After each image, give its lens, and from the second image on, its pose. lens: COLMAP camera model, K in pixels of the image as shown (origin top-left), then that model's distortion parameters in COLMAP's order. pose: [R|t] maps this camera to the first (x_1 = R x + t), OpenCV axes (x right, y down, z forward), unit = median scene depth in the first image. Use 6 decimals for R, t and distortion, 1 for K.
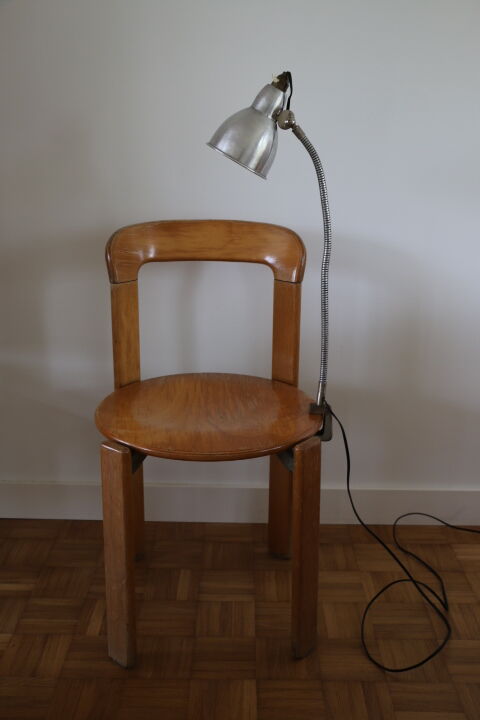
lens RADIAL K [[1013.1, 0, 236.4], [0, 1013.1, 358.9], [0, 0, 1]] dist [0.025313, 0.000000]
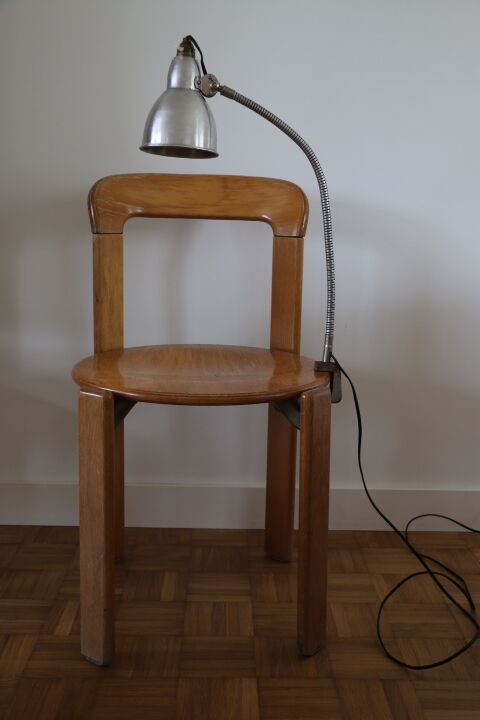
lens RADIAL K [[1013.1, 0, 244.0], [0, 1013.1, 361.0], [0, 0, 1]] dist [0.025313, 0.000000]
pose [[0.999336, 0.005767, 0.035987, -0.021233], [-0.000254, 0.988480, -0.151354, 0.170442], [-0.036445, 0.151244, 0.987824, 0.118425]]
